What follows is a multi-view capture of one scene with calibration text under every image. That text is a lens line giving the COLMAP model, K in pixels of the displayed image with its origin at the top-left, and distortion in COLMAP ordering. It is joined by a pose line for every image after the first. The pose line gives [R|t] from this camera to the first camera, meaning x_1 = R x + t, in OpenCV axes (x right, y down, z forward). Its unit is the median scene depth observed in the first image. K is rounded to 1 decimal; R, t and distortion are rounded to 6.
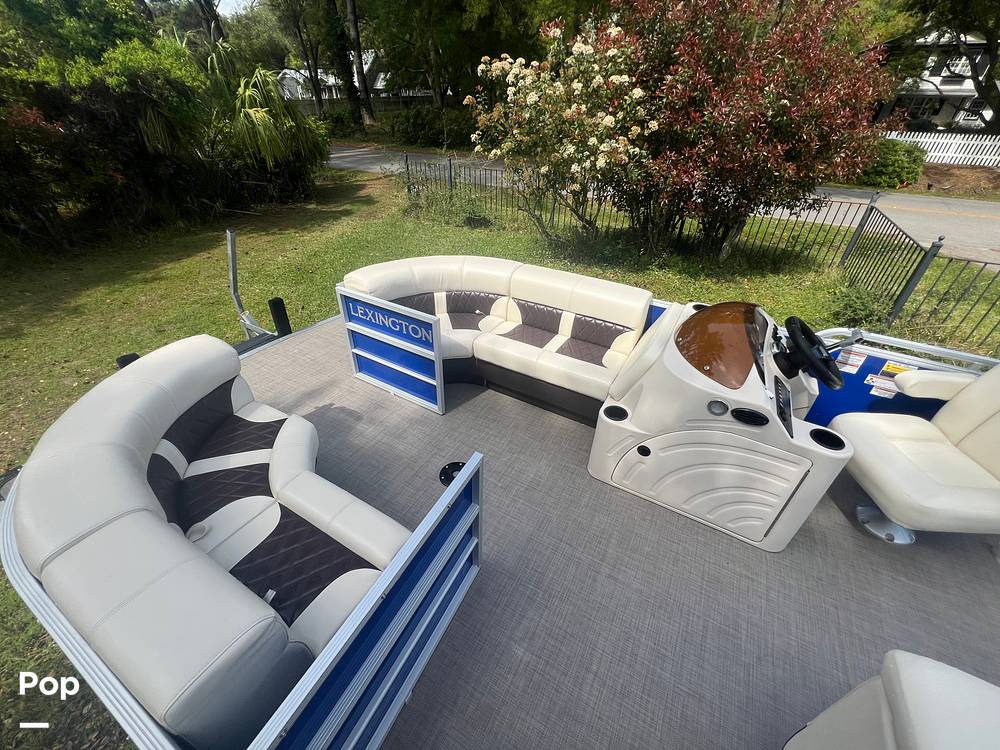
lens RADIAL K [[402.3, 0, 500.6], [0, 402.3, 379.0], [0, 0, 1]] dist [-0.000881, 0.000480]
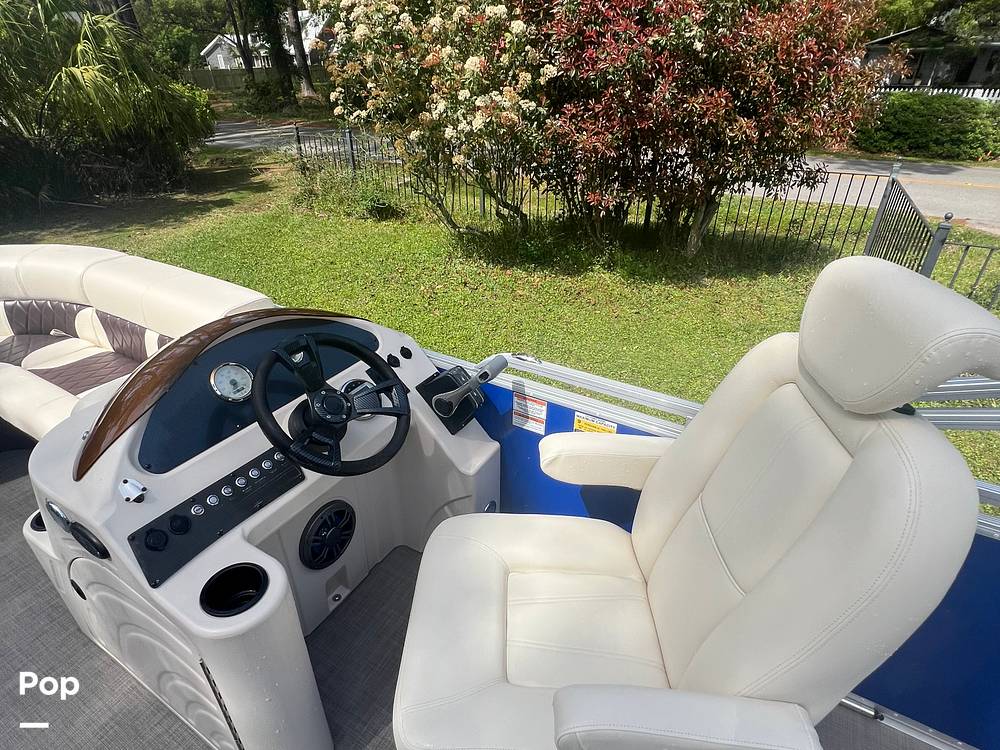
lens RADIAL K [[535.5, 0, 500.5], [0, 535.5, 375.0], [0, 0, 1]] dist [-0.002226, 0.001991]
pose [[0.999787, -0.009448, -0.018372, 0.312882], [0.007819, 0.996194, -0.086808, -0.011993], [0.019122, 0.086645, 0.996056, 0.100867]]
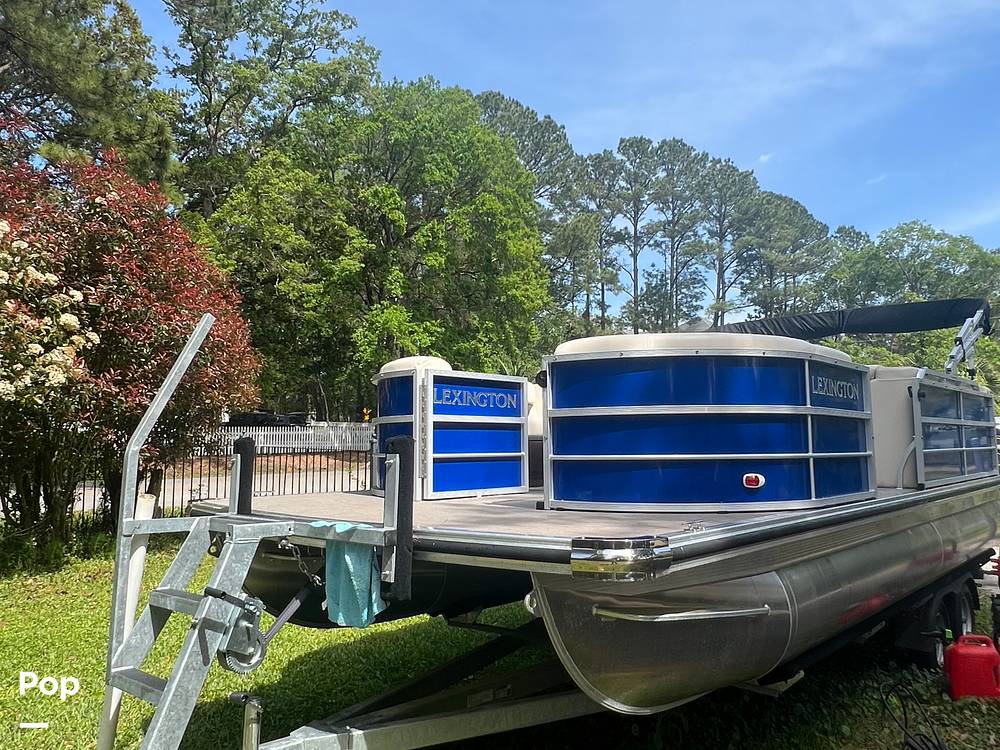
lens RADIAL K [[774.0, 0, 491.7], [0, 774.0, 375.3], [0, 0, 1]] dist [-0.000748, -0.004358]
pose [[0.214877, 0.053901, 0.975153, -0.819902], [0.568303, 0.805123, -0.169730, 0.054914], [-0.794267, 0.590653, 0.142370, 0.283173]]
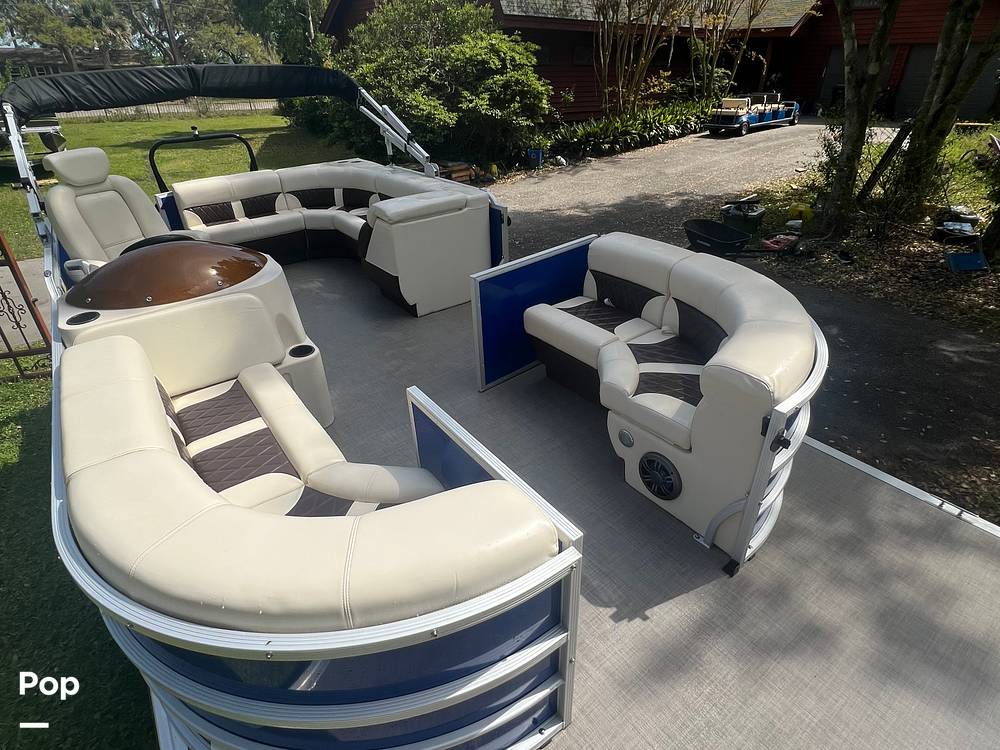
lens RADIAL K [[535.5, 0, 498.5], [0, 535.5, 372.1], [0, 0, 1]] dist [-0.002226, 0.001991]
pose [[-0.914243, -0.207885, 0.347769, -0.201747], [0.233994, 0.429814, 0.872070, -0.303331], [-0.330766, 0.878660, -0.344311, 0.446153]]
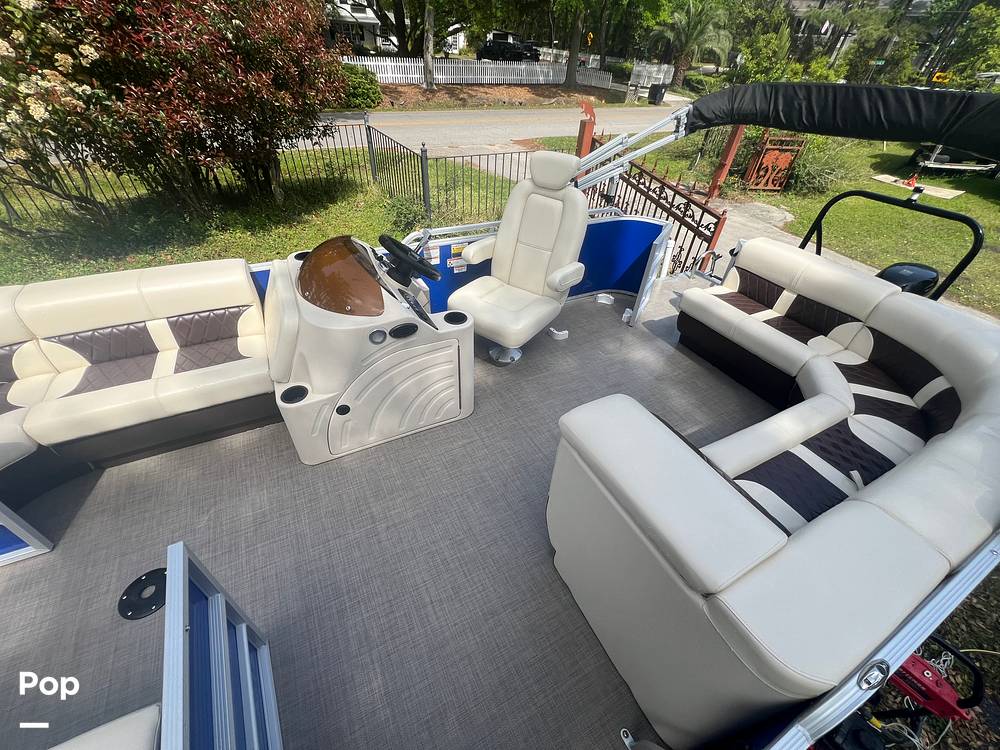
lens RADIAL K [[402.3, 0, 500.2], [0, 402.3, 378.6], [0, 0, 1]] dist [-0.000881, 0.000480]
pose [[0.547119, -0.533897, 0.644682, -0.009303], [0.452365, 0.836613, 0.308941, -0.005421], [-0.704292, 0.122604, 0.699243, 0.009090]]
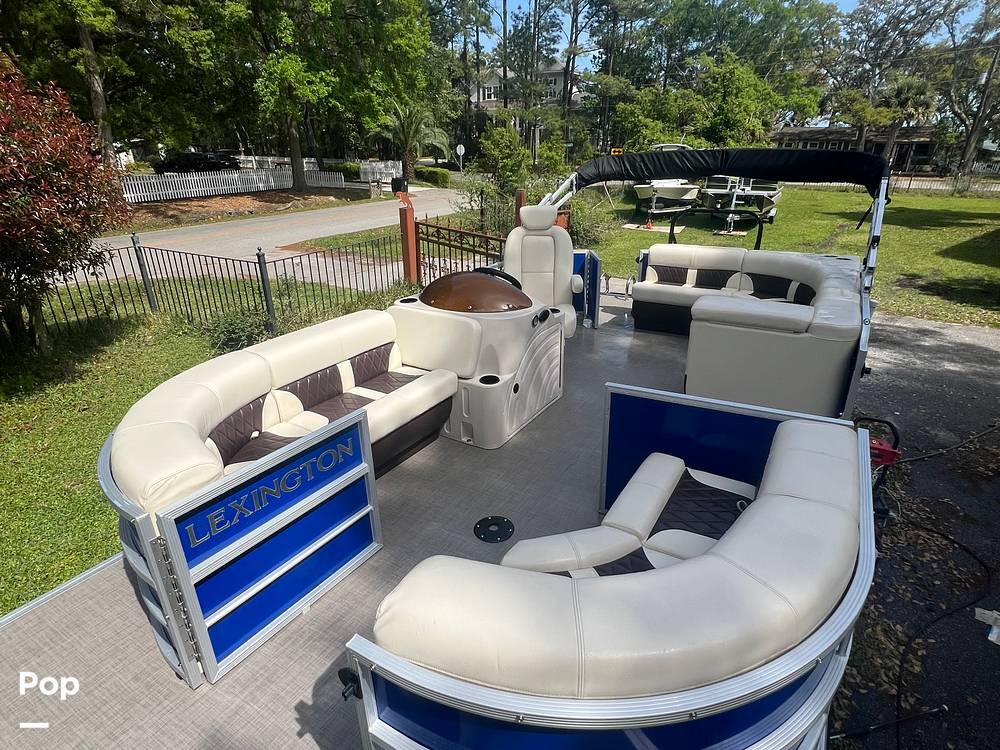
lens RADIAL K [[535.5, 0, 498.4], [0, 535.5, 372.0], [0, 0, 1]] dist [-0.002226, 0.001991]
pose [[0.041455, -0.405049, 0.913355, -0.371068], [0.589080, 0.748264, 0.305099, -0.129822], [-0.807011, 0.525391, 0.269625, 0.185533]]
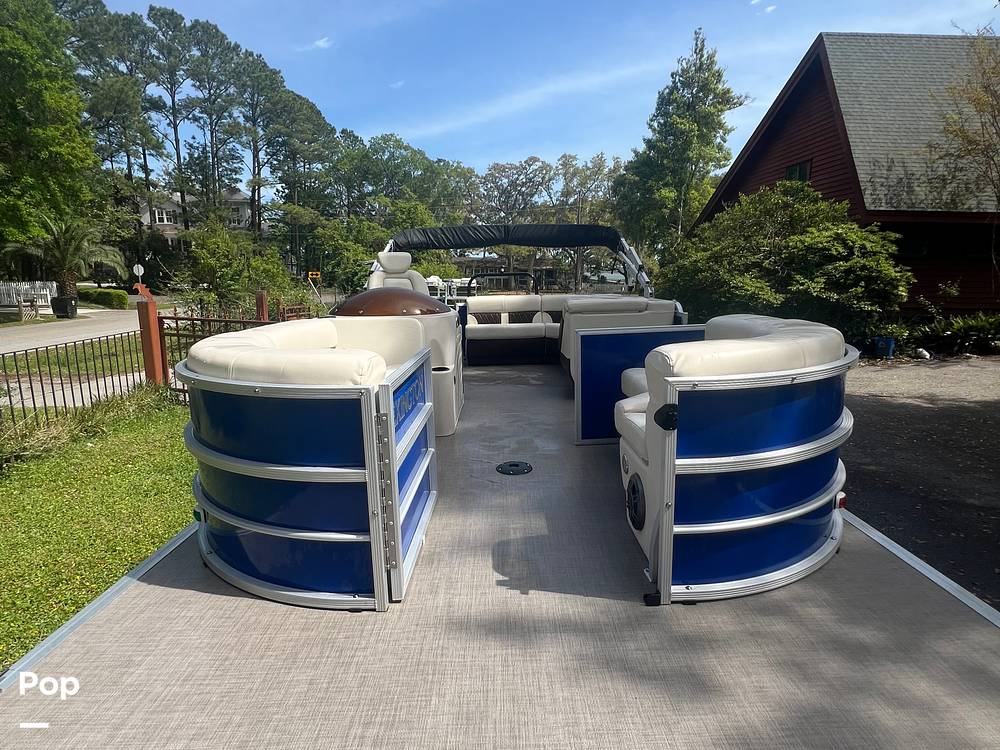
lens RADIAL K [[535.5, 0, 497.8], [0, 535.5, 371.1], [0, 0, 1]] dist [-0.002226, 0.001991]
pose [[-0.488219, -0.170156, 0.855973, -0.416142], [0.504596, 0.745209, 0.435942, -0.185492], [-0.712057, 0.644756, -0.277965, 0.449855]]
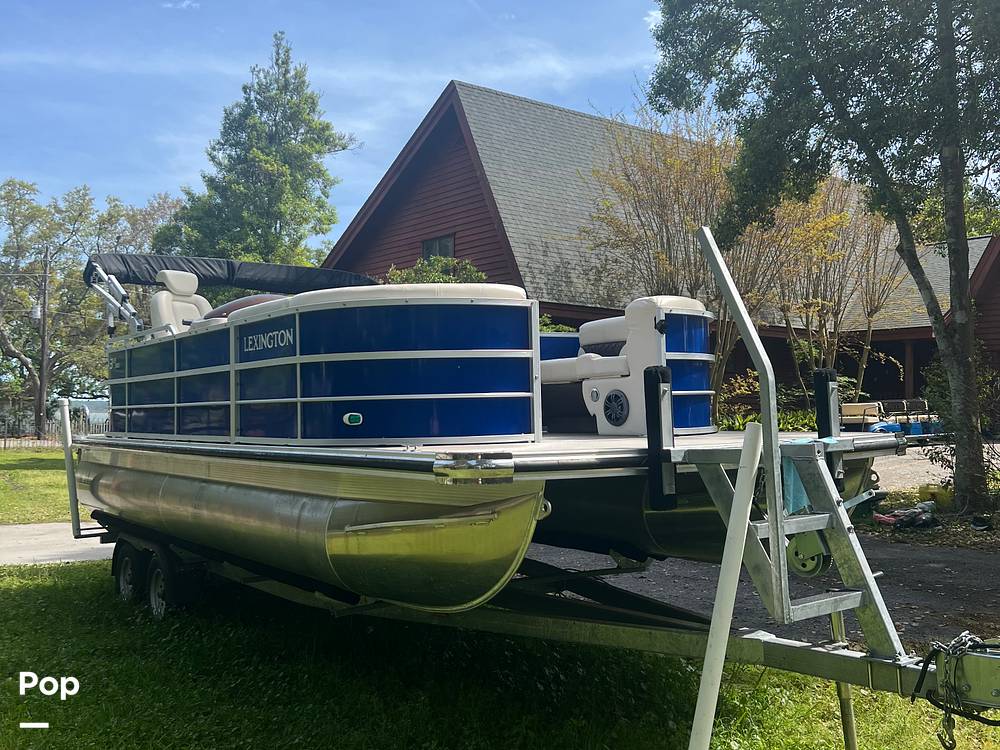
lens RADIAL K [[998.1, 0, 498.6], [0, 998.1, 376.8], [0, 0, 1]] dist [0.067175, 0.000000]
pose [[-0.901550, 0.001309, 0.432672, -0.495094], [0.241426, 0.831369, 0.500538, -0.458066], [-0.359055, 0.555719, -0.749837, 1.073257]]
